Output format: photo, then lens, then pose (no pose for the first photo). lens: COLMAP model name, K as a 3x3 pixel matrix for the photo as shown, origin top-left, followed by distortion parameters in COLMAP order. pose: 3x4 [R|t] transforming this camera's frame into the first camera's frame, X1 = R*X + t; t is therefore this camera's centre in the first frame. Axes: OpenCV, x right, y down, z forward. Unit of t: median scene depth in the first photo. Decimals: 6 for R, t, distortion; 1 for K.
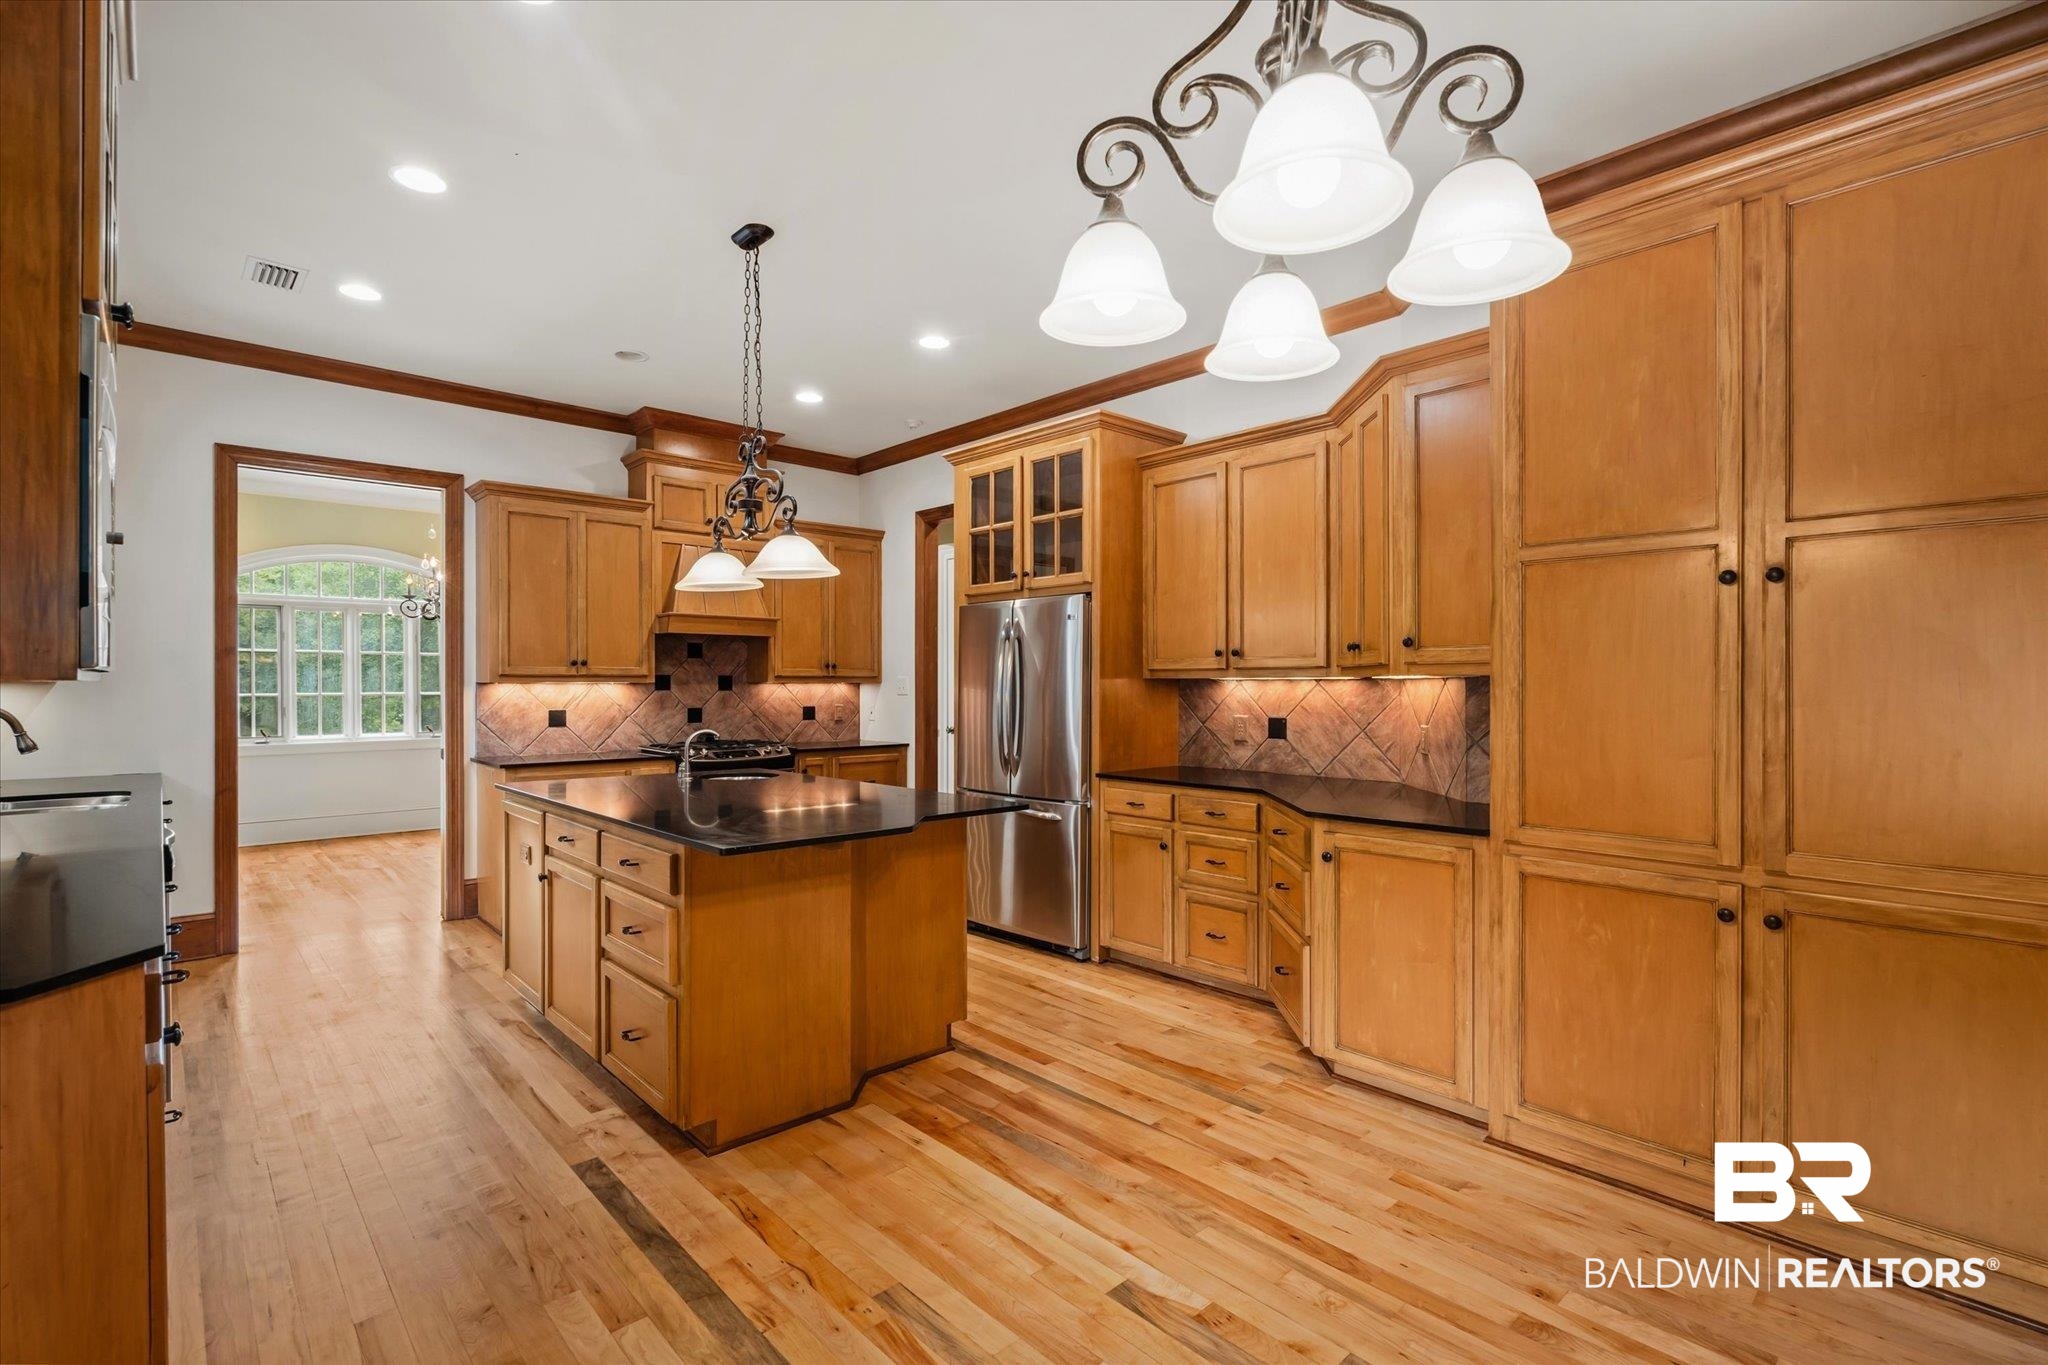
lens RADIAL K [[947.6, 0, 1017.1], [0, 947.6, 686.2], [0, 0, 1]] dist [0.001243, -0.000115]
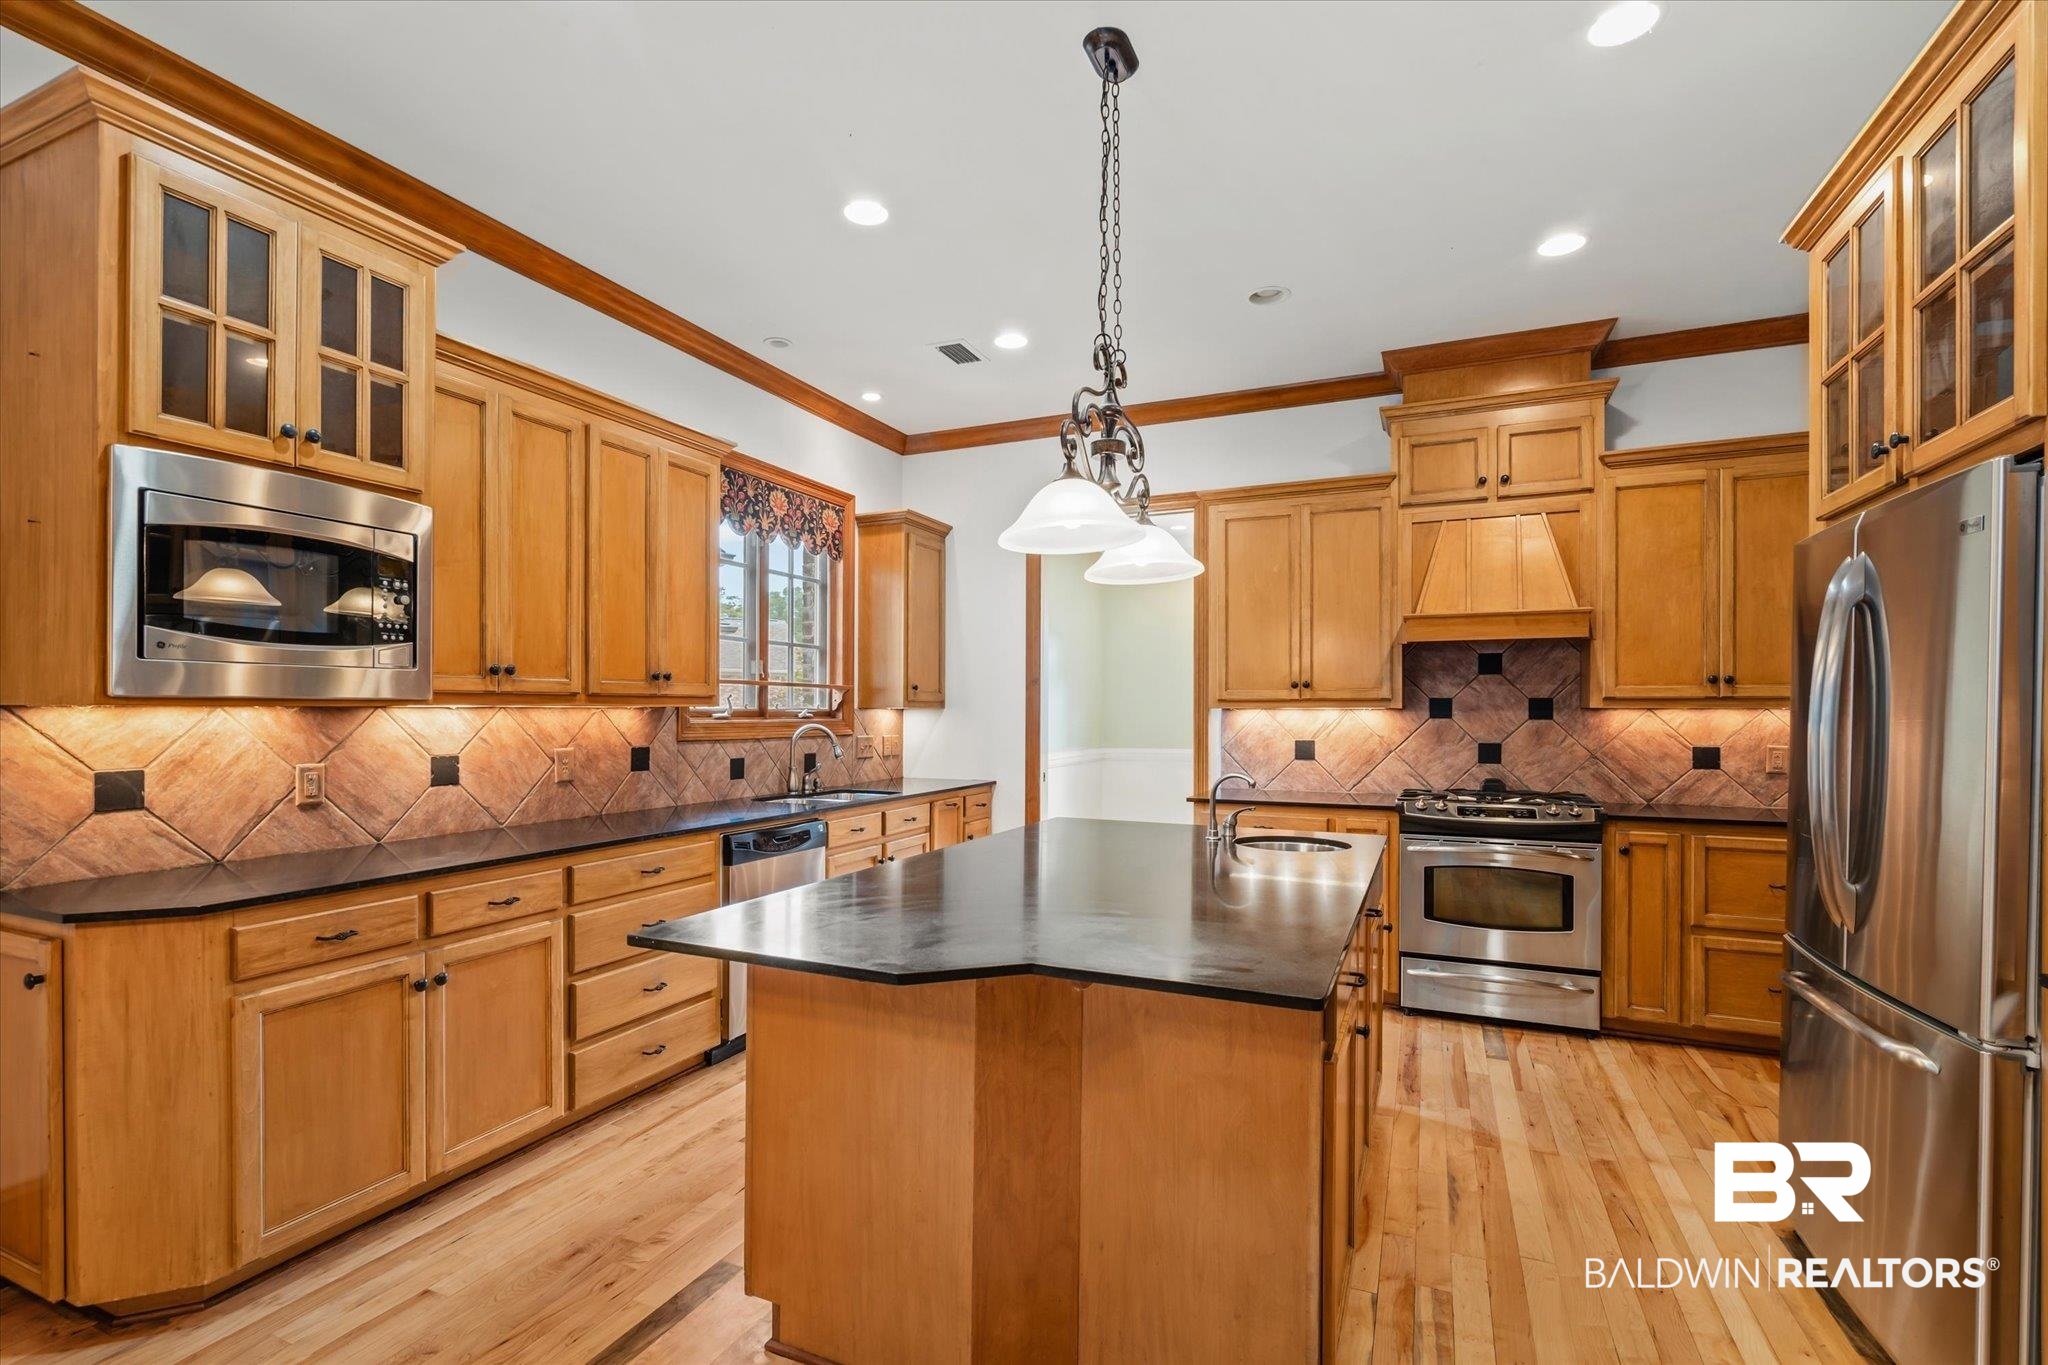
lens RADIAL K [[947.6, 0, 999.9], [0, 947.6, 707.8], [0, 0, 1]] dist [0.001243, -0.000115]
pose [[0.382048, -0.000920, -0.924142, 0.199914], [-0.002801, 0.999994, -0.002153, -0.001428], [0.924138, 0.003412, 0.382043, 0.411049]]
